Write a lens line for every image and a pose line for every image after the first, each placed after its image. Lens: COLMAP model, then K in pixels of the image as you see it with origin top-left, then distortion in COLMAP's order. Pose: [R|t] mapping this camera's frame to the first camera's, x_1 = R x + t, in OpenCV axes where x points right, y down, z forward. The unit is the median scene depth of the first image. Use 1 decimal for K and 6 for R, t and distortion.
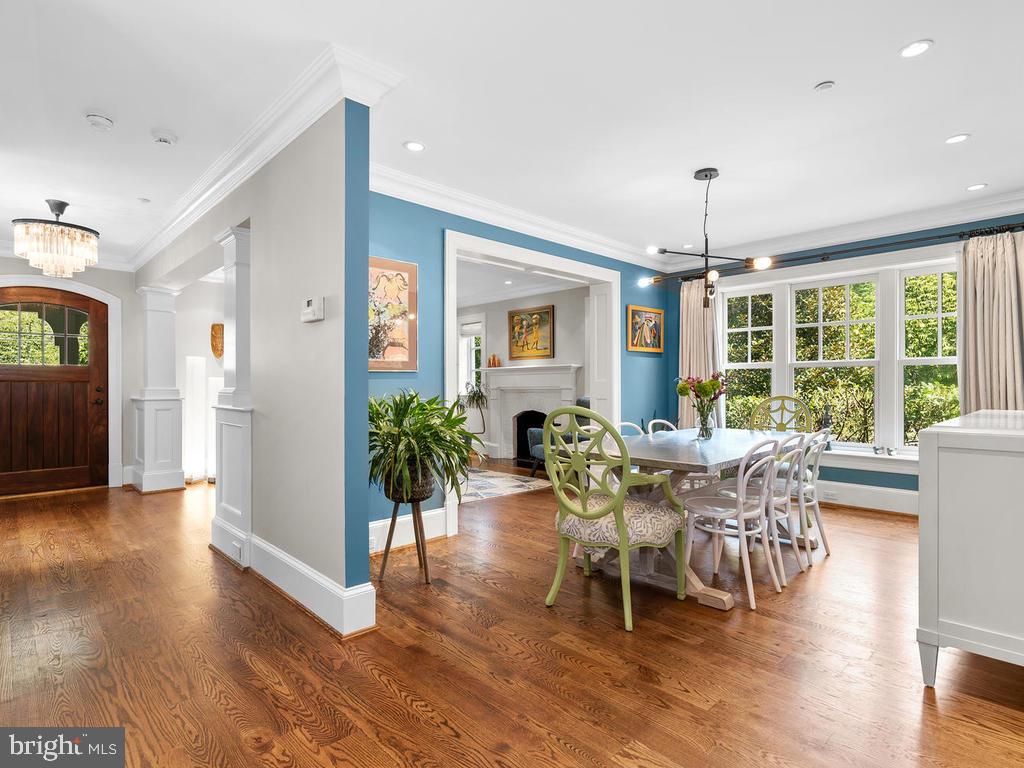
lens RADIAL K [[528.9, 0, 513.4], [0, 528.9, 384.5], [0, 0, 1]] dist [0.000096, -0.000046]
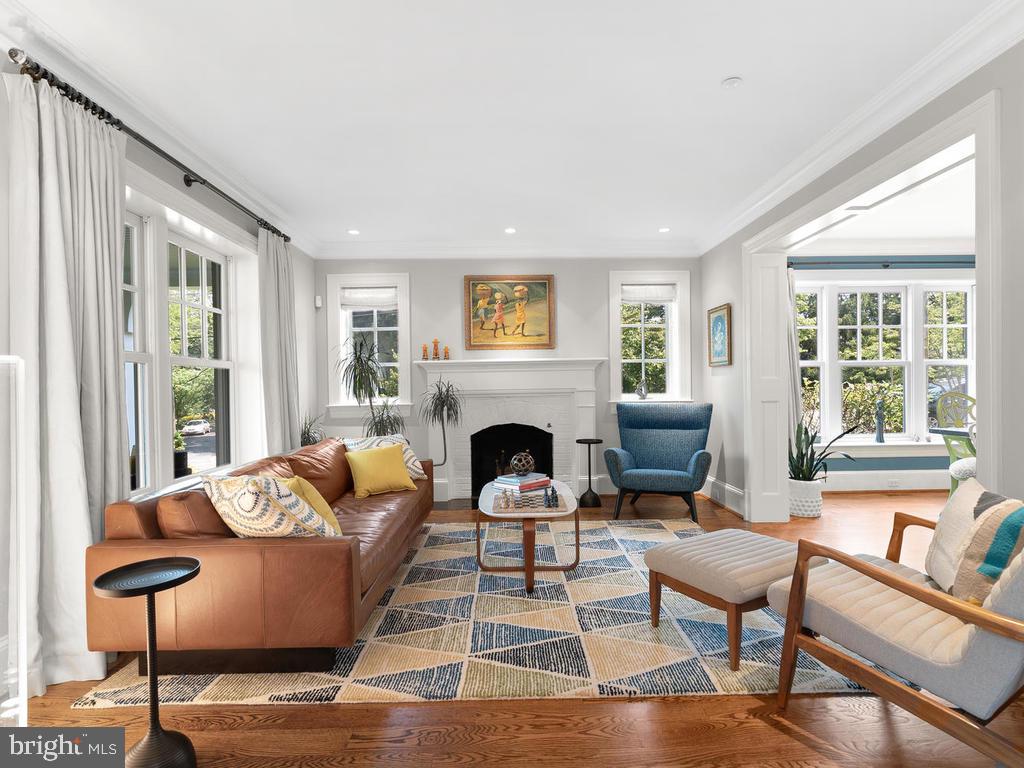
lens RADIAL K [[528.9, 0, 512.2], [0, 528.9, 387.6], [0, 0, 1]] dist [0.000096, -0.000046]
pose [[0.681251, -0.013558, 0.731924, -0.486540], [0.008344, 0.999907, 0.010756, -0.005655], [-0.732002, -0.001220, 0.681301, 0.544577]]
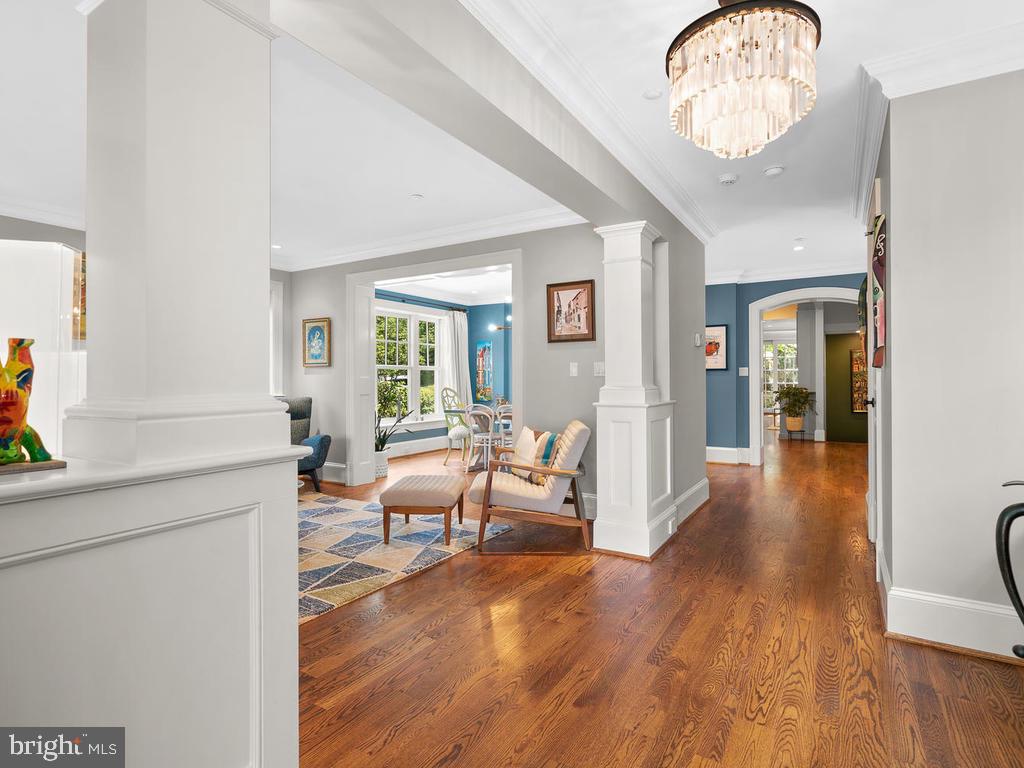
lens RADIAL K [[528.9, 0, 520.4], [0, 528.9, 379.7], [0, 0, 1]] dist [0.000096, -0.000046]
pose [[-0.246020, -0.002488, 0.969262, -0.682430], [-0.003027, 0.999994, 0.001798, -0.006042], [-0.969260, -0.002491, -0.246026, 0.697604]]
